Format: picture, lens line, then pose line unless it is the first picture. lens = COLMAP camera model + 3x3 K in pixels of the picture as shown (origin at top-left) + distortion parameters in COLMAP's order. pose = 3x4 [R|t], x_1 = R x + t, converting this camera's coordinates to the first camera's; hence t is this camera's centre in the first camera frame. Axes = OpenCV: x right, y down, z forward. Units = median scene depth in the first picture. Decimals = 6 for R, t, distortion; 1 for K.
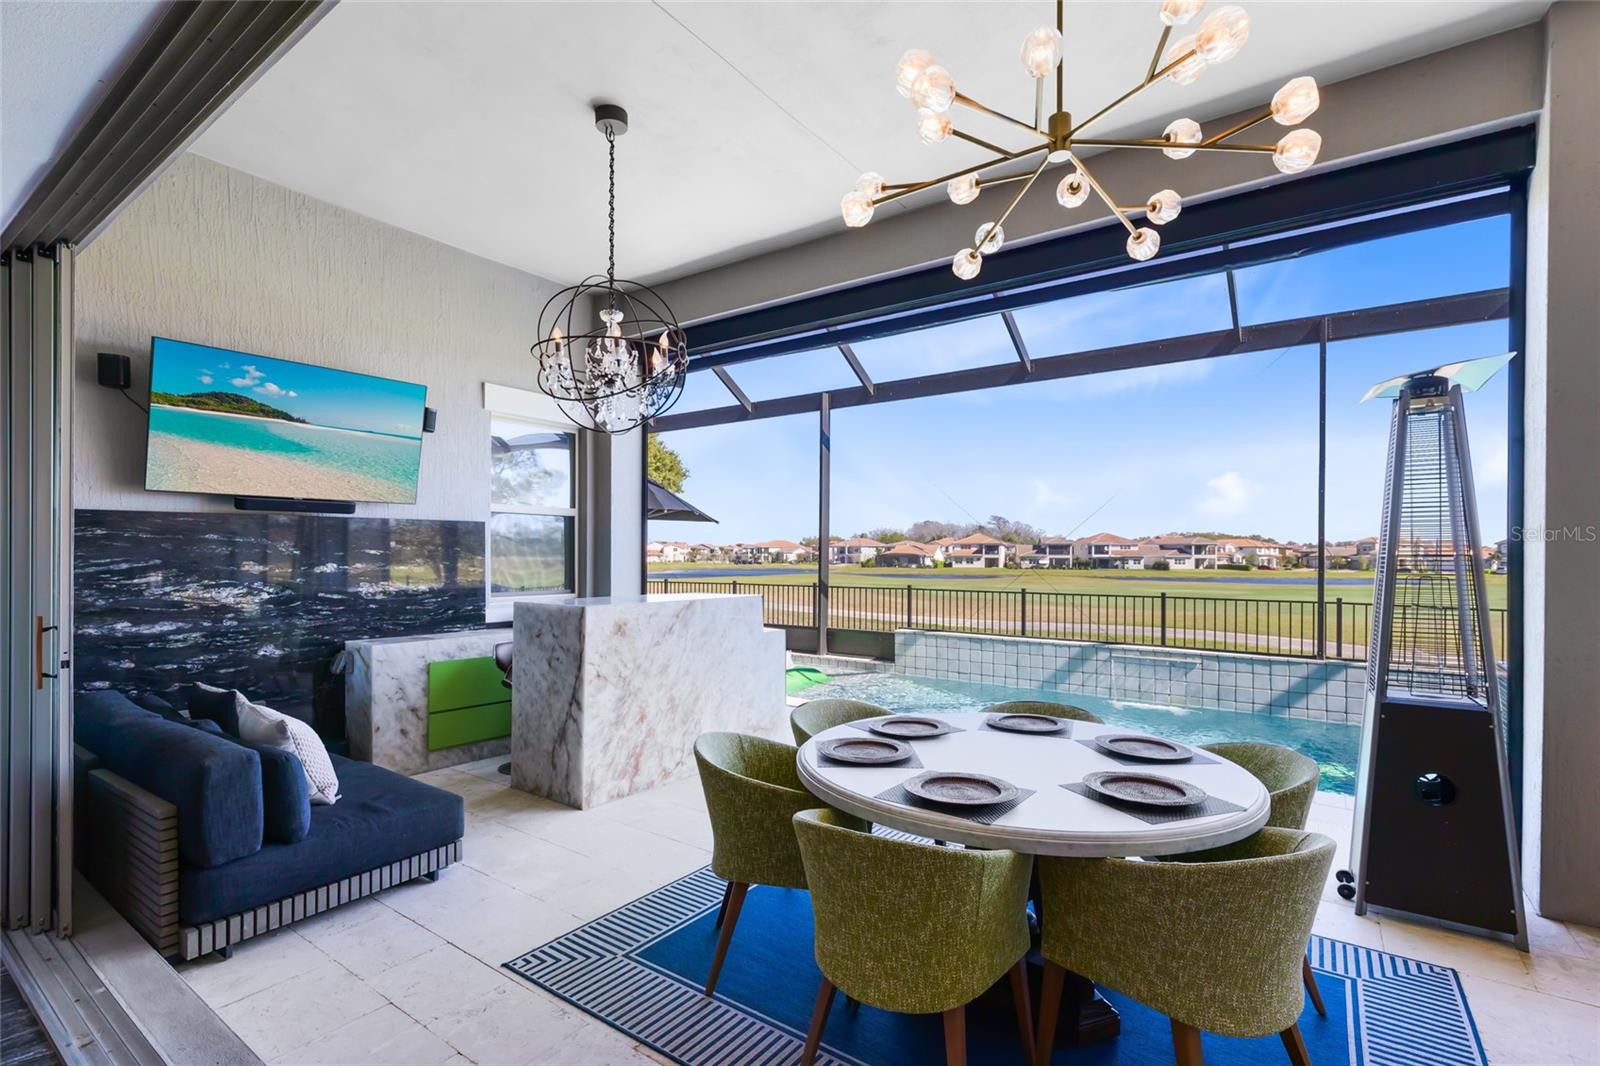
lens RADIAL K [[734.0, 0, 790.6], [0, 734.0, 537.2], [0, 0, 1]] dist [0.012978, -0.003534]
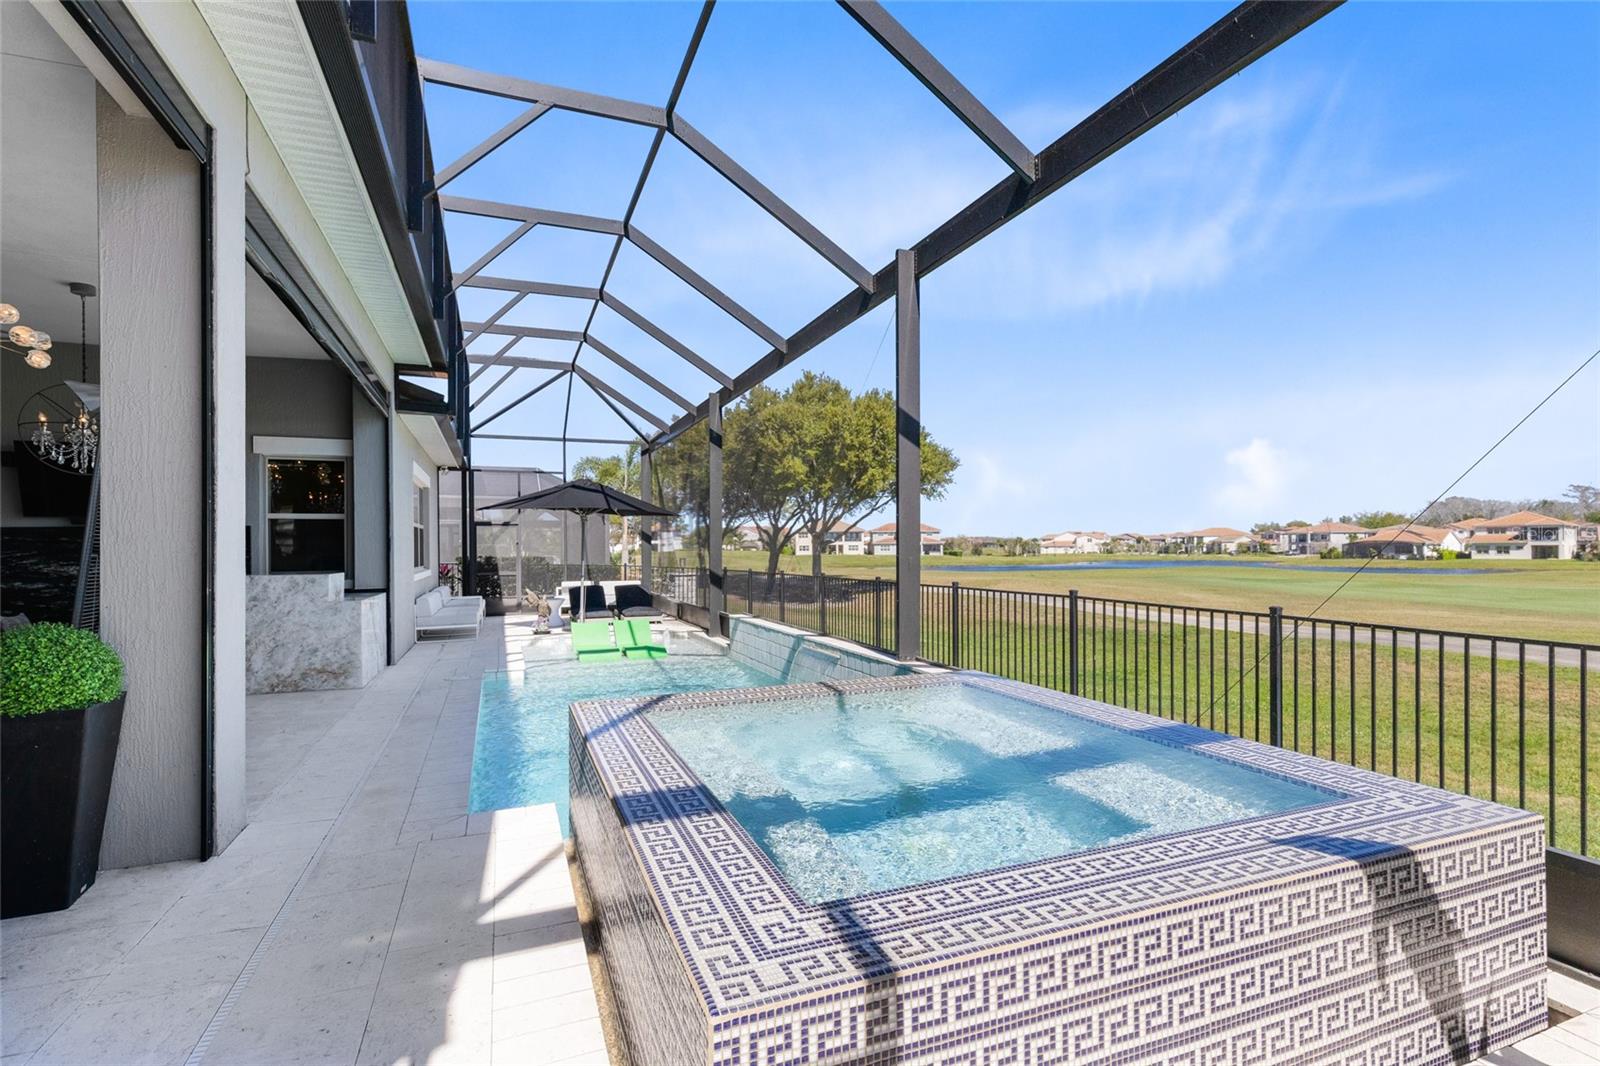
lens RADIAL K [[734.0, 0, 782.9], [0, 734.0, 542.8], [0, 0, 1]] dist [0.012978, -0.003534]
pose [[0.851583, -0.012702, -0.524066, 0.676377], [0.022496, 0.999671, 0.012325, 0.010918], [0.523737, -0.022285, 0.851588, 0.135659]]
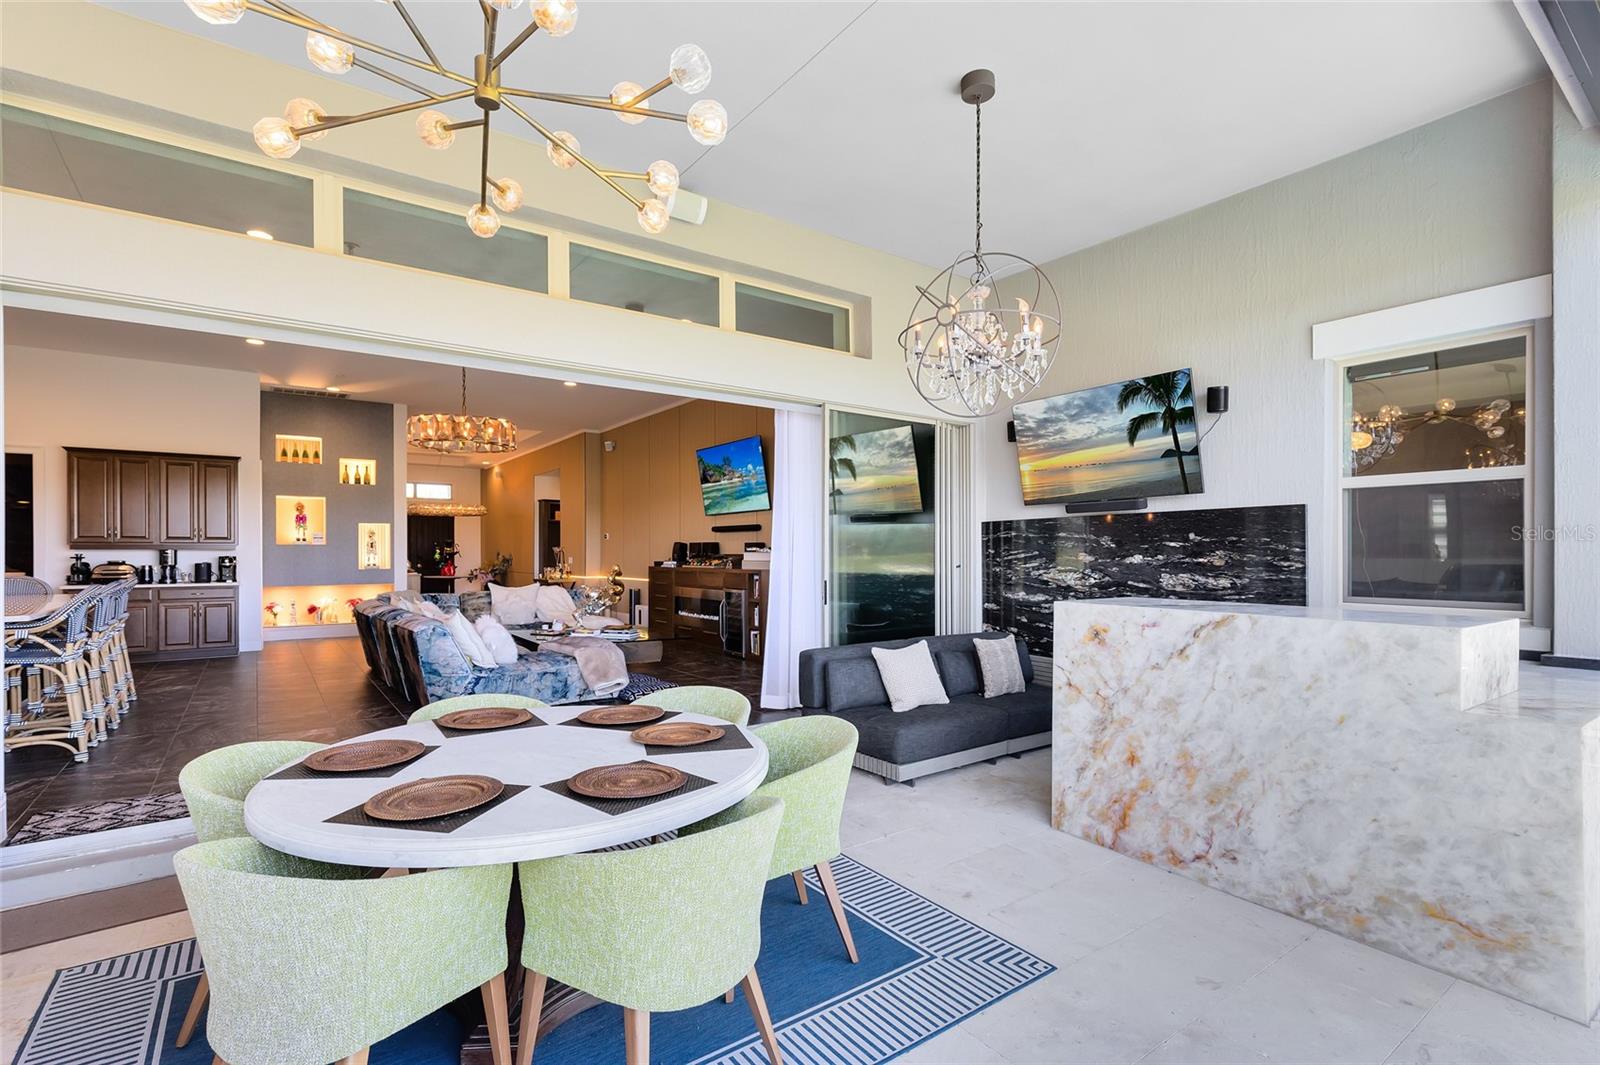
lens RADIAL K [[734.0, 0, 839.4], [0, 734.0, 556.8], [0, 0, 1]] dist [0.012978, -0.003534]
pose [[-0.268447, 0.001049, -0.963294, 0.240979], [0.019437, 0.999802, -0.004328, 0.014550], [0.963098, -0.019885, -0.268414, 0.367660]]
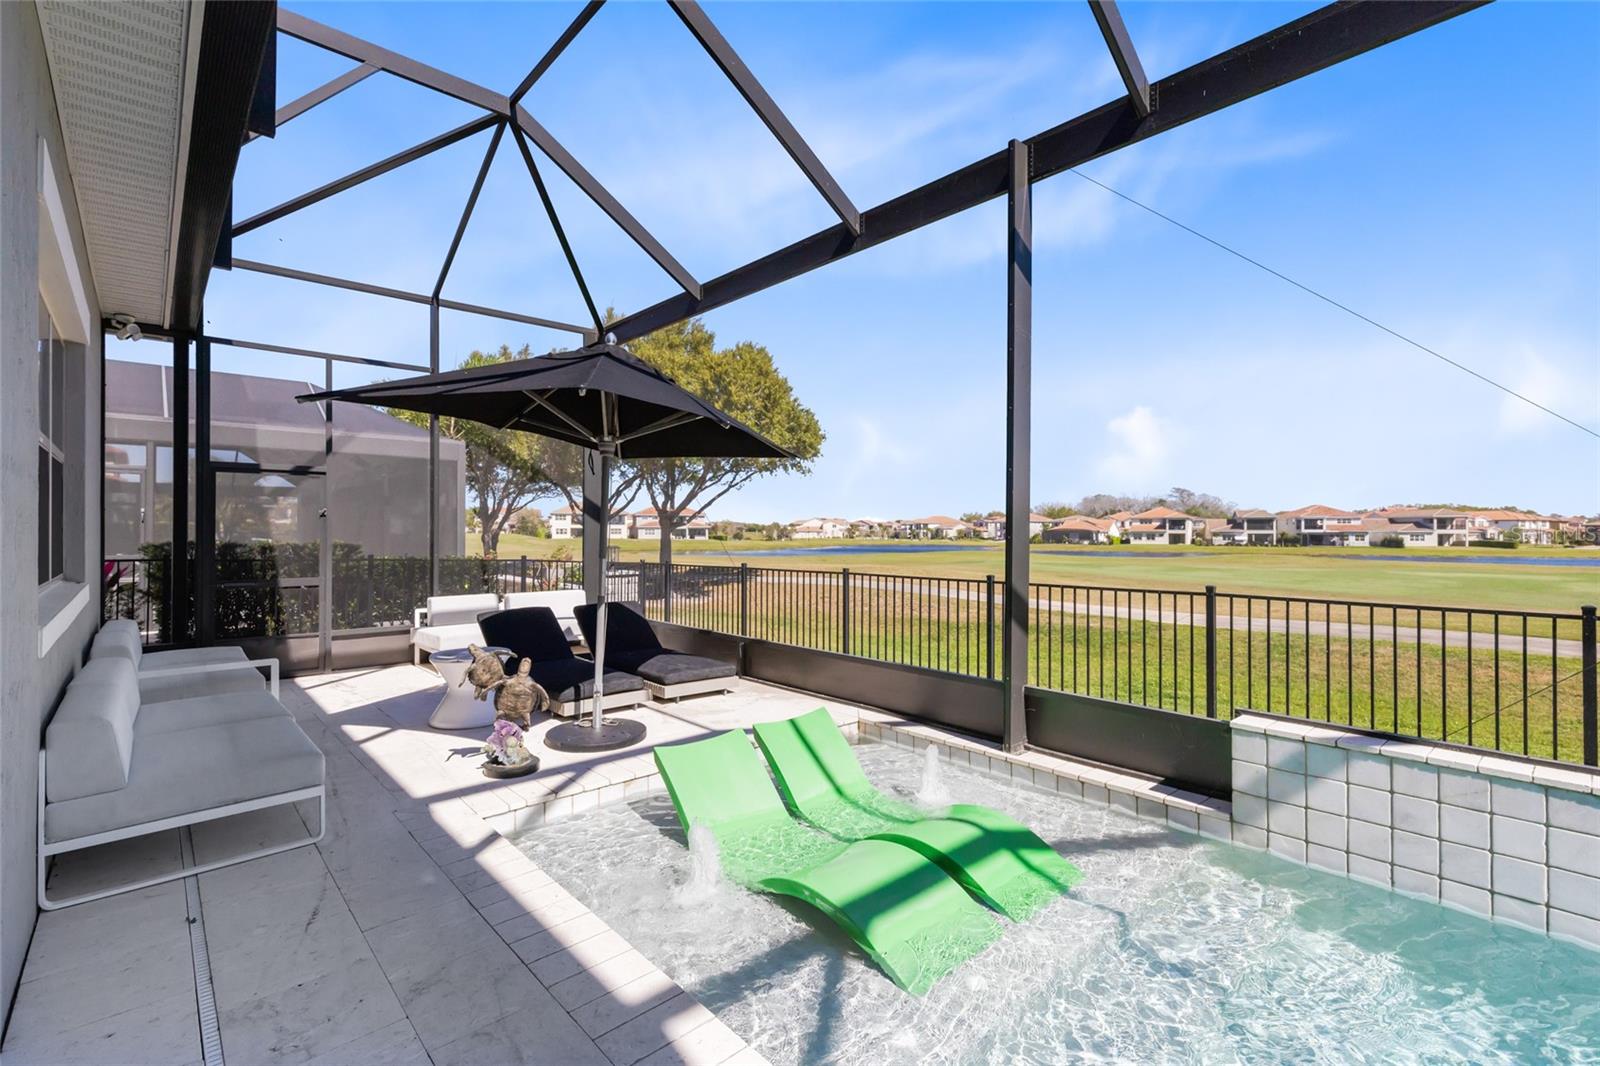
lens RADIAL K [[734.0, 0, 802.1], [0, 734.0, 525.5], [0, 0, 1]] dist [0.012978, -0.003534]
pose [[0.980169, -0.003672, -0.198127, 0.005954], [0.006935, 0.999851, 0.015778, 0.020220], [0.198040, -0.016839, 0.980049, 0.544195]]
